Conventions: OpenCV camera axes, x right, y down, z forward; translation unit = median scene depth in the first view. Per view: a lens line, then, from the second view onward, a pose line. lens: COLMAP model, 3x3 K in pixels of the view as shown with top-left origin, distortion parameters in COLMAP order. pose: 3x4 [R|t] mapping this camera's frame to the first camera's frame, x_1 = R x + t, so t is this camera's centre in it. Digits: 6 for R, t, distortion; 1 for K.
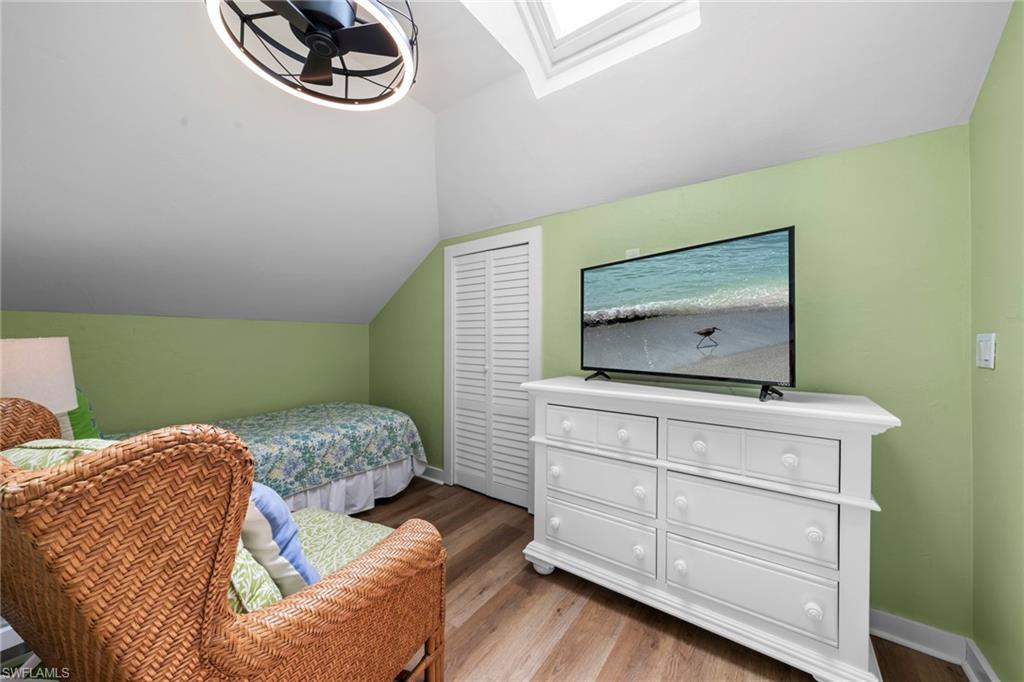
lens RADIAL K [[372.5, 0, 511.5], [0, 372.5, 341.9], [0, 0, 1]] dist [-0.000381, 0.000122]
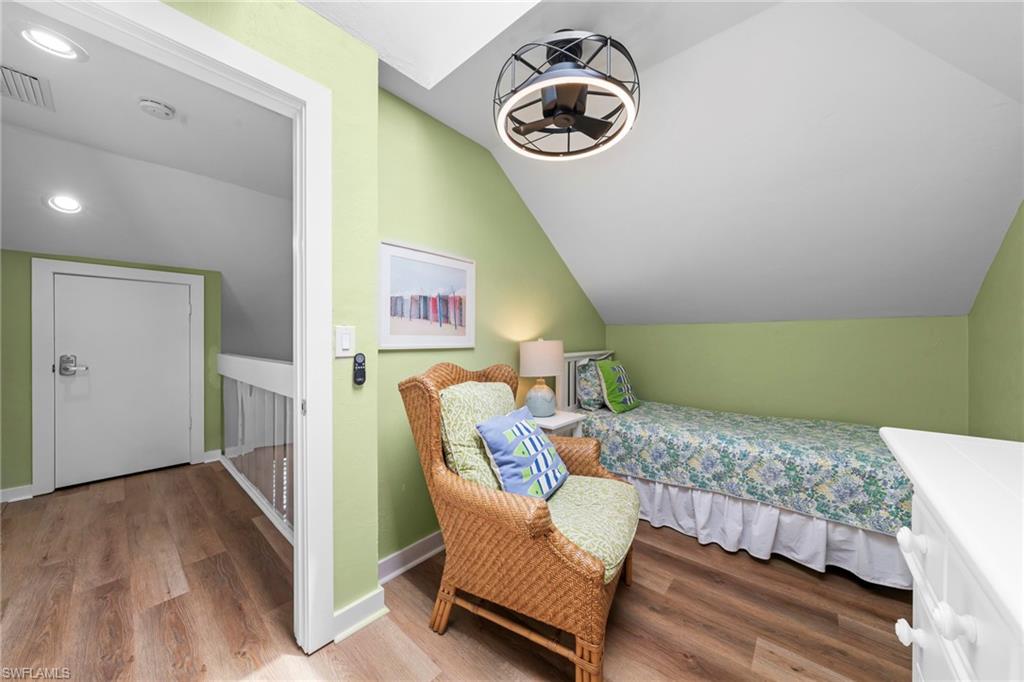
lens RADIAL K [[352.9, 0, 513.4], [0, 352.9, 339.7], [0, 0, 1]] dist [-0.001044, -0.000066]
pose [[-0.088226, 0.005974, -0.996083, 0.369852], [-0.001927, 0.999979, 0.006168, -0.013613], [0.996099, 0.002463, -0.088213, 0.459230]]
